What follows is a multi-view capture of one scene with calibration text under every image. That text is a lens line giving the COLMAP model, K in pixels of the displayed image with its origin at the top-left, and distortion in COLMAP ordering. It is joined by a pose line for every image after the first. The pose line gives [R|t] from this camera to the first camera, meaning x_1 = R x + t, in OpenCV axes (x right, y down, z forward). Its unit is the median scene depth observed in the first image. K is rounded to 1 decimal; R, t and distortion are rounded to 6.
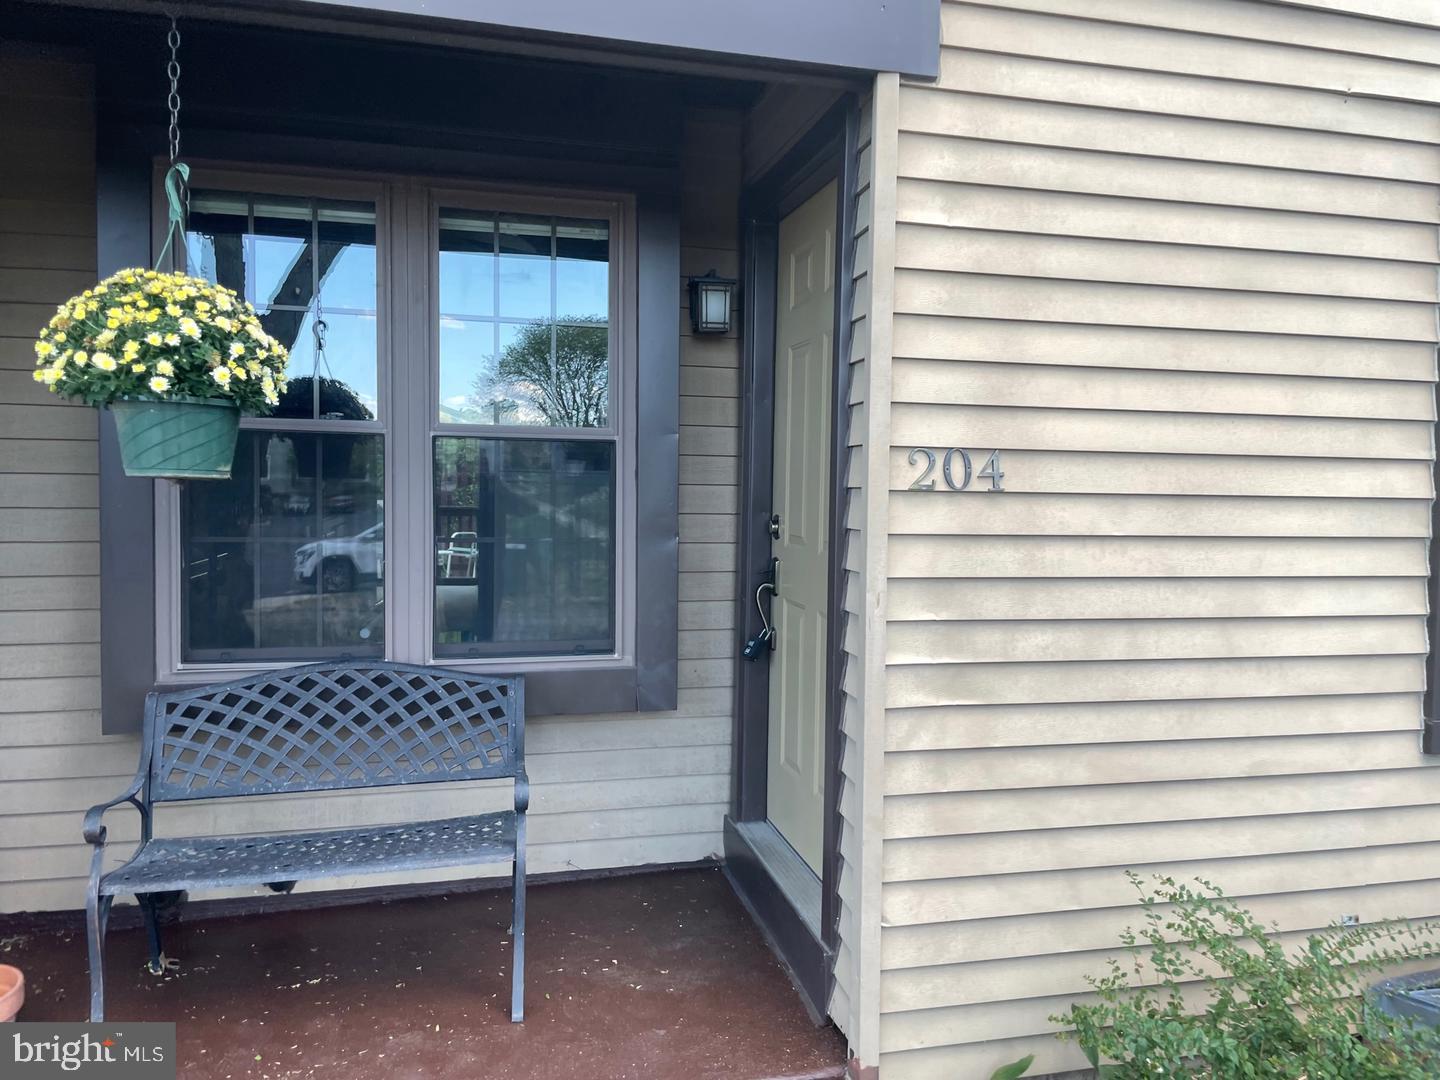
lens RADIAL K [[1113.4, 0, 725.1], [0, 1113.4, 546.4], [0, 0, 1]] dist [0.038115, -0.022774]
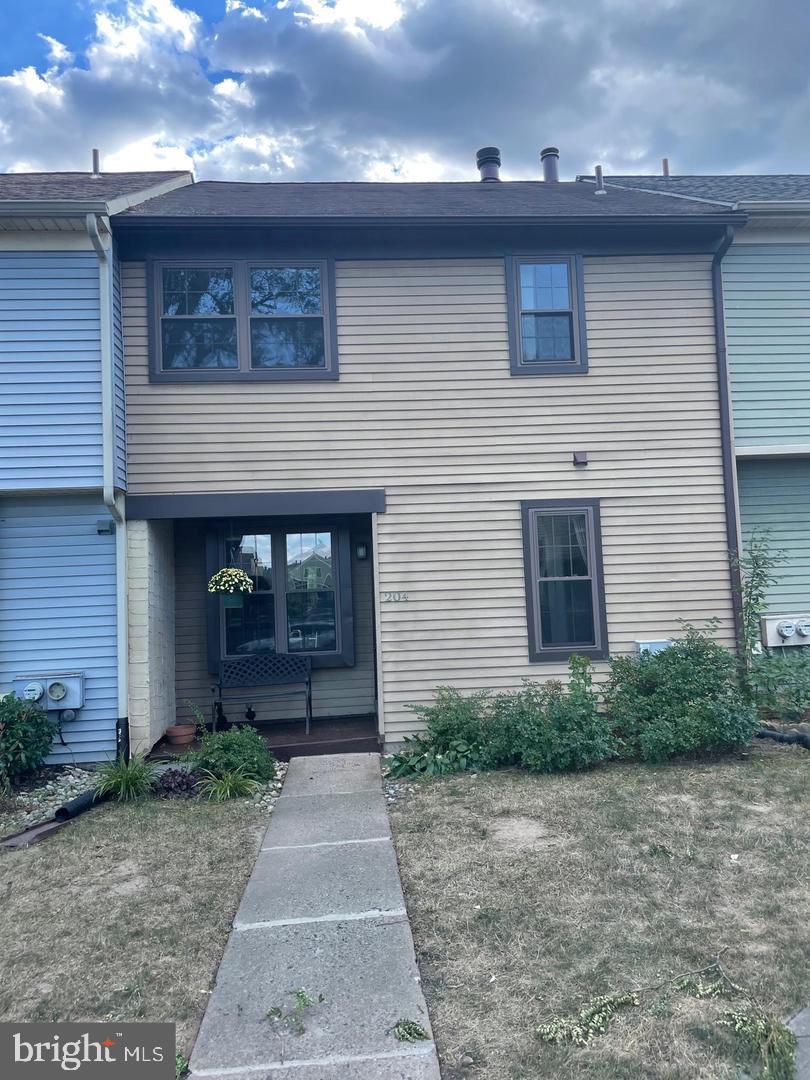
lens RADIAL K [[835.0, 0, 404.2], [0, 835.0, 536.5], [0, 0, 1]] dist [0.038115, -0.022774]
pose [[0.983923, -0.068567, -0.164906, 0.788075], [0.046290, 0.989719, -0.135326, 0.143454], [0.172490, 0.125516, 0.976982, -2.223082]]
